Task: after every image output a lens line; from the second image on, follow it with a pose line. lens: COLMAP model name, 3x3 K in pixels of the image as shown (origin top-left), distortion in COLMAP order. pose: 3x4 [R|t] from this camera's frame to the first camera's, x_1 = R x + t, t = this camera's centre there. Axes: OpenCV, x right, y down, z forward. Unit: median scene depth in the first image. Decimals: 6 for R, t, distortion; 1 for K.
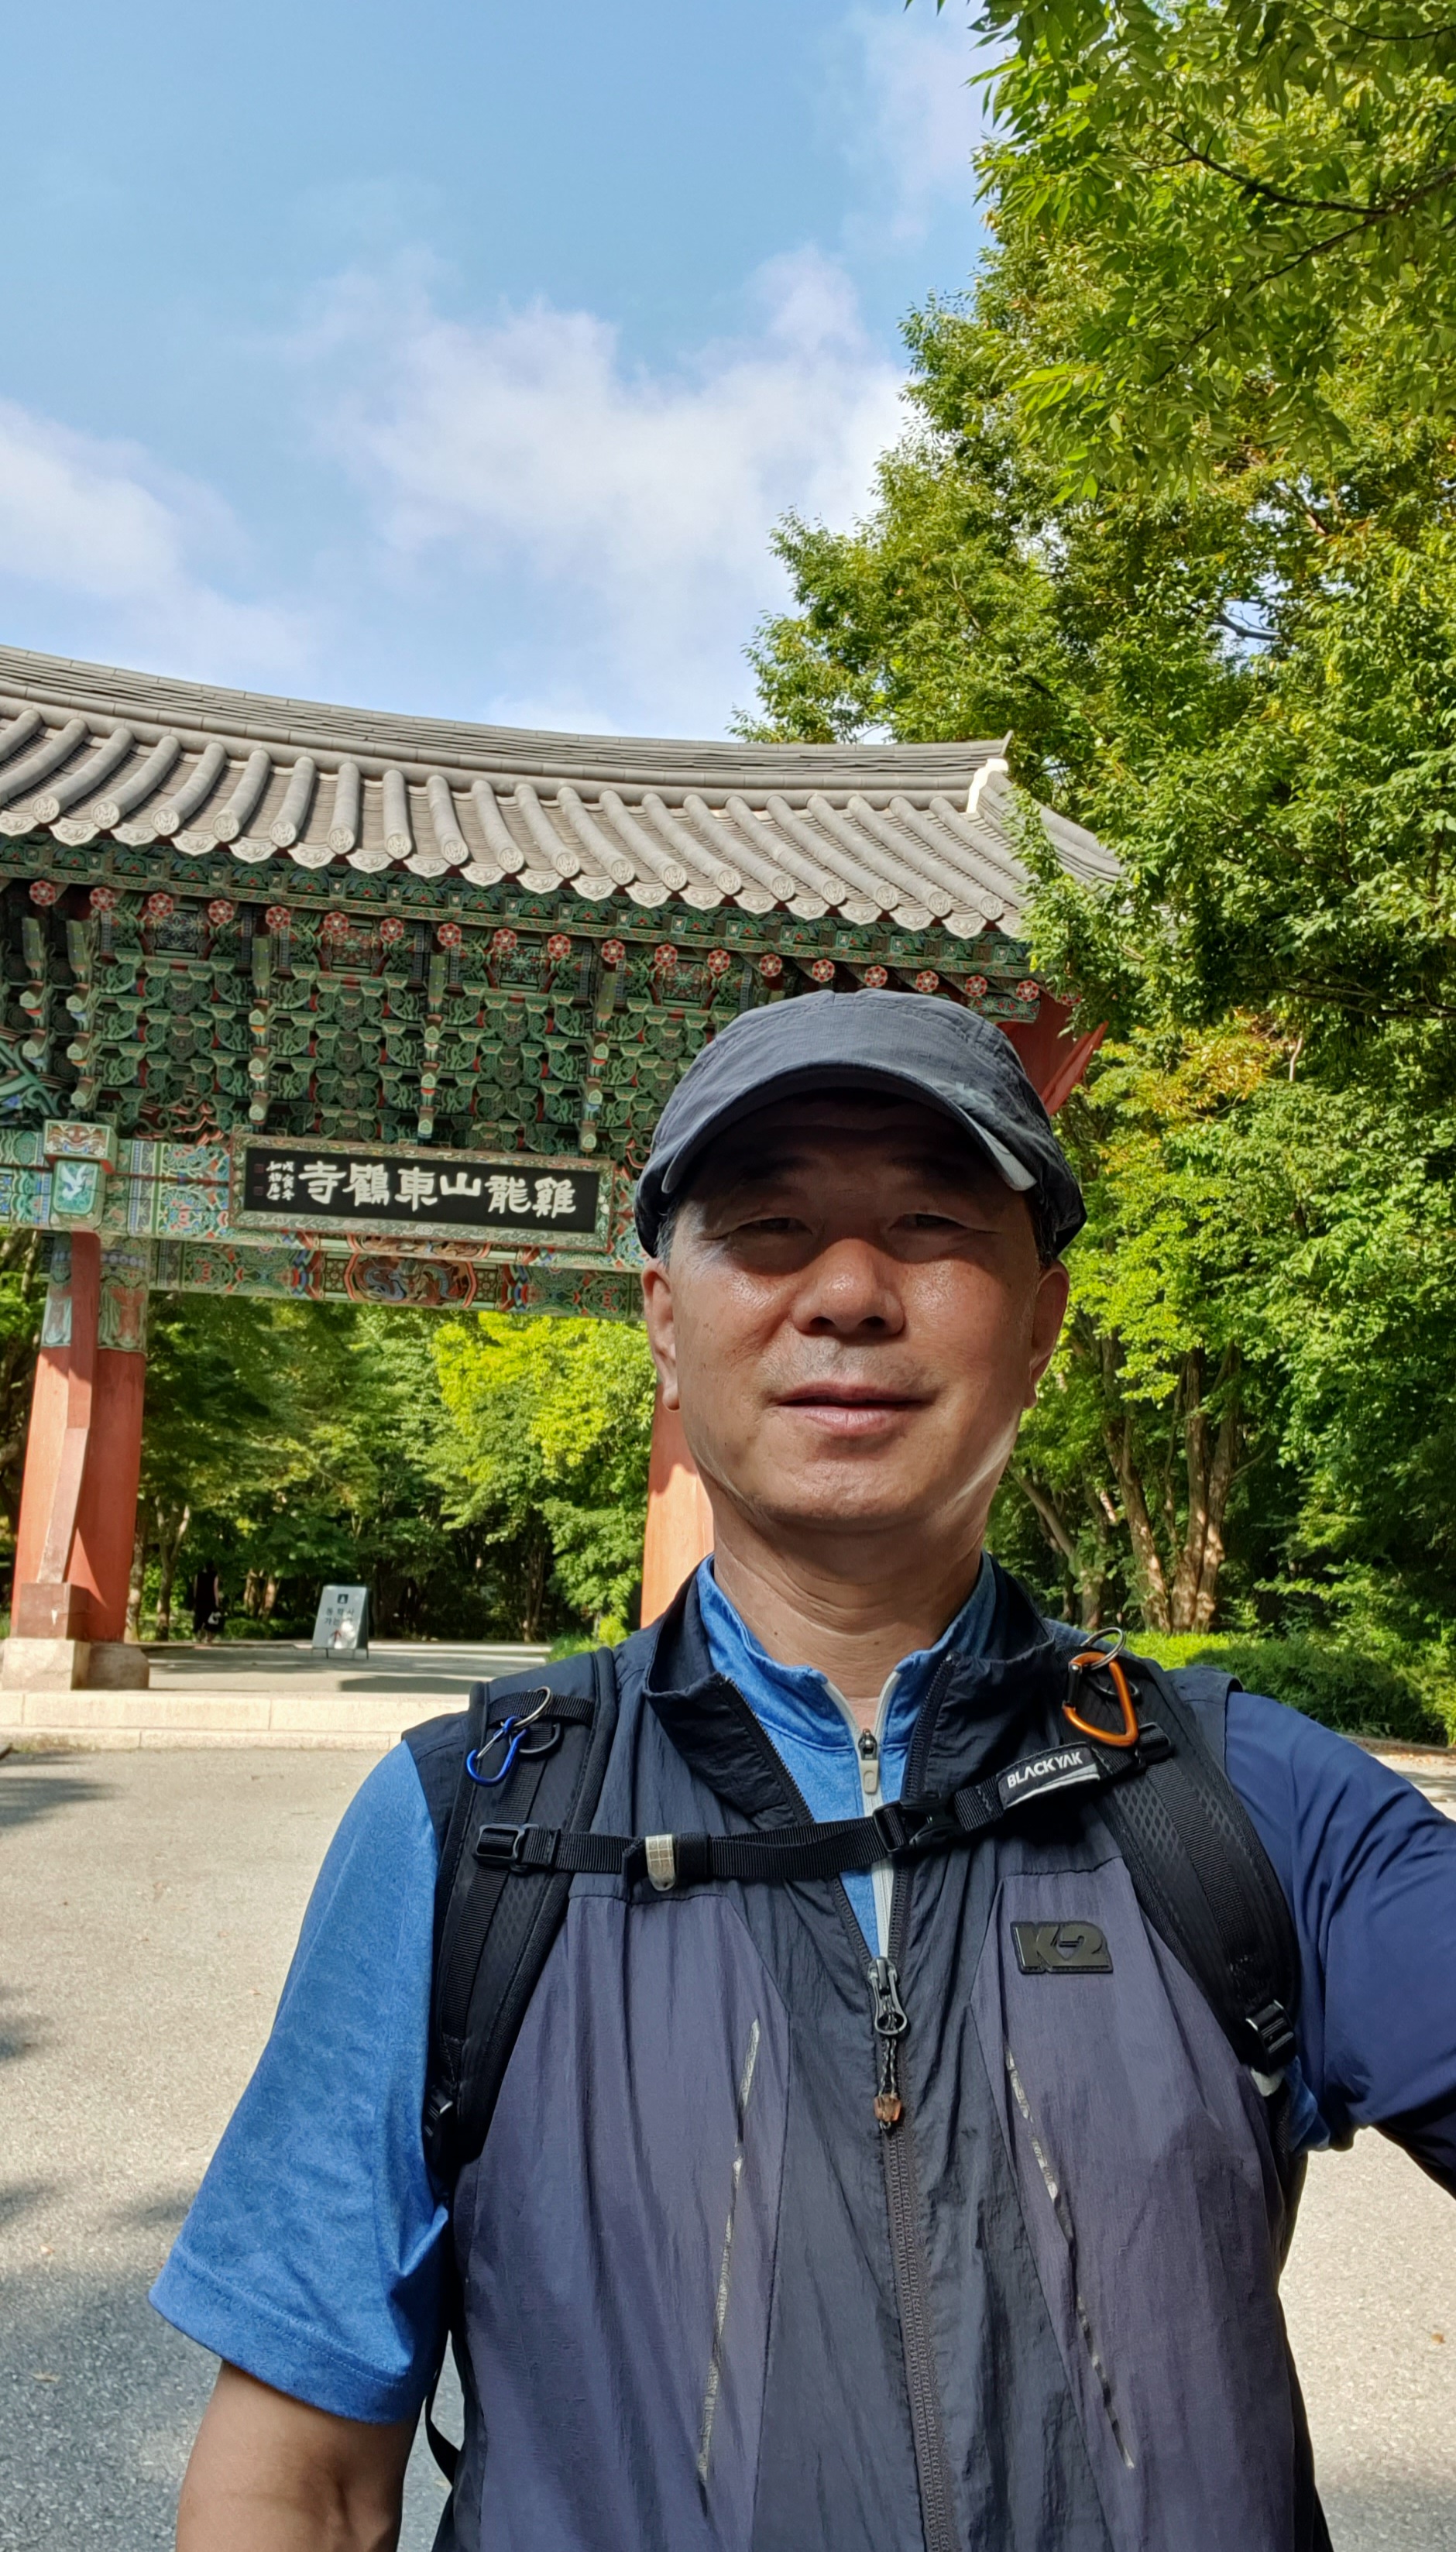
lens RADIAL K [[2241.8, 0, 745.0], [0, 2241.8, 1355.6], [0, 0, 1]] dist [0.131757, -0.008805]
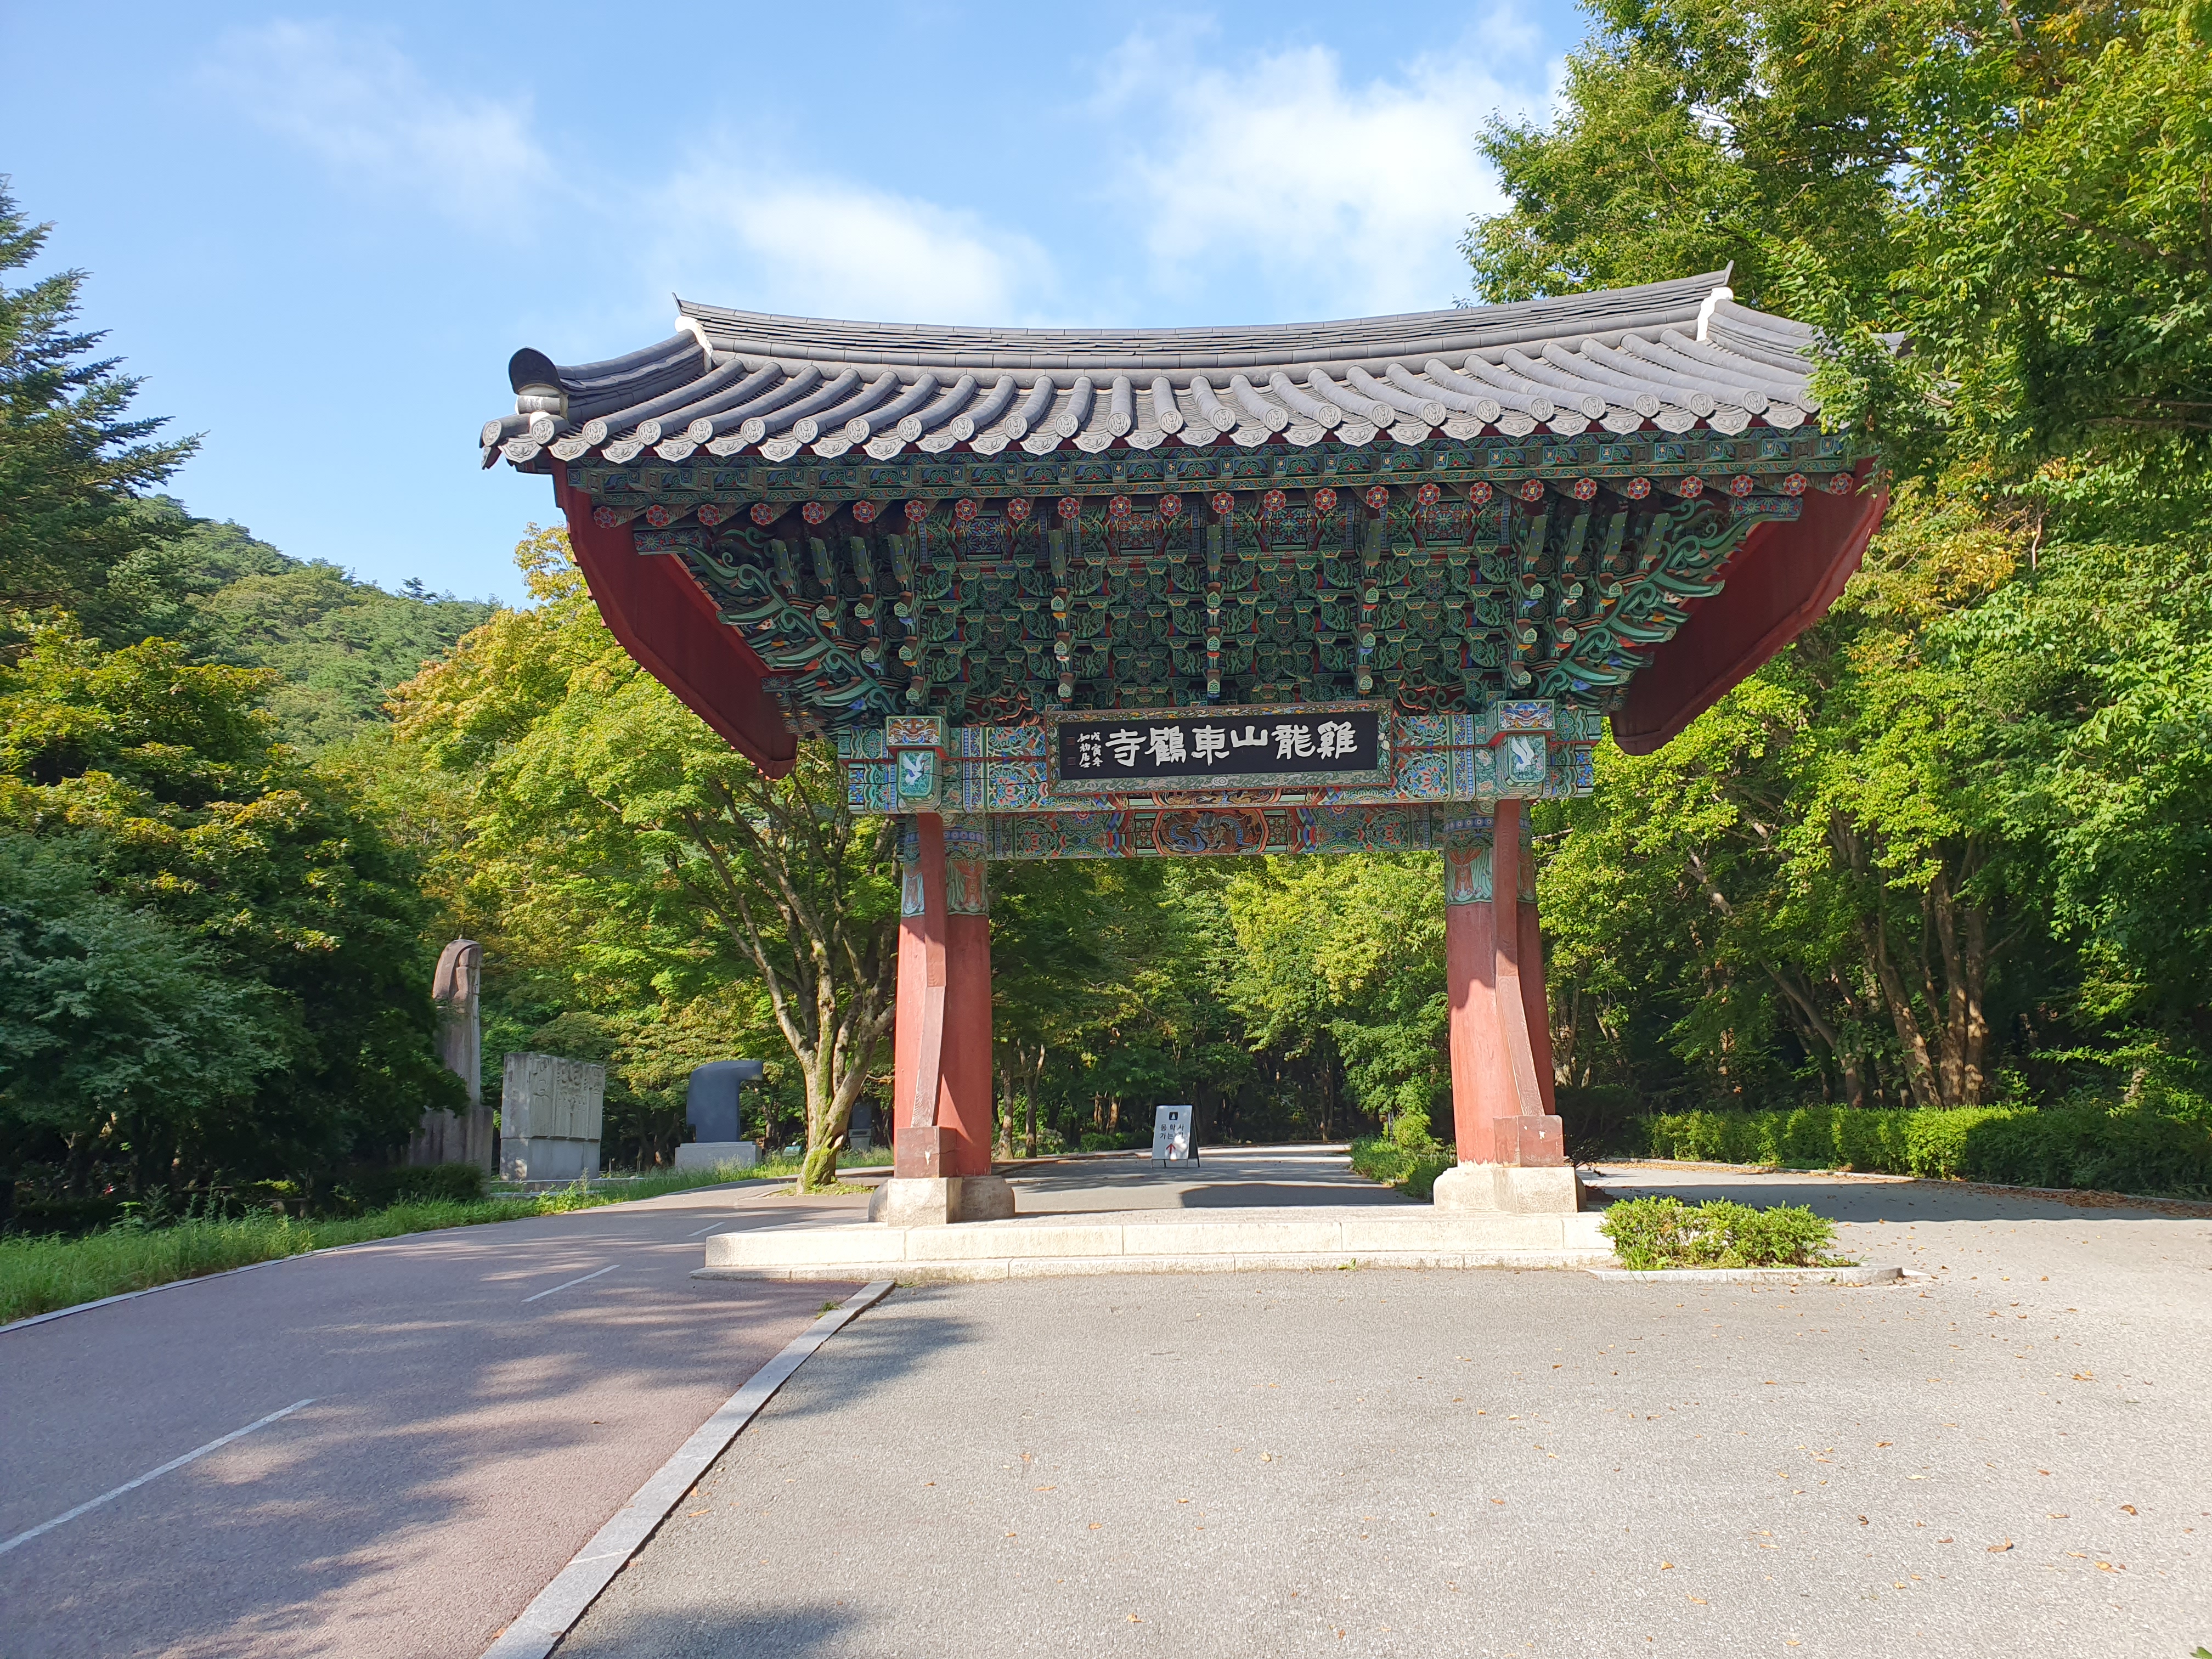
lens RADIAL K [[1681.3, 0, 1106.0], [0, 1681.3, 829.5], [0, 0, 1]] dist [0.198038, -0.503925]
pose [[0.975863, -0.093584, -0.197317, -0.036934], [0.083934, 0.994855, -0.056732, 0.009059], [0.201611, 0.038801, 0.978697, 0.185913]]
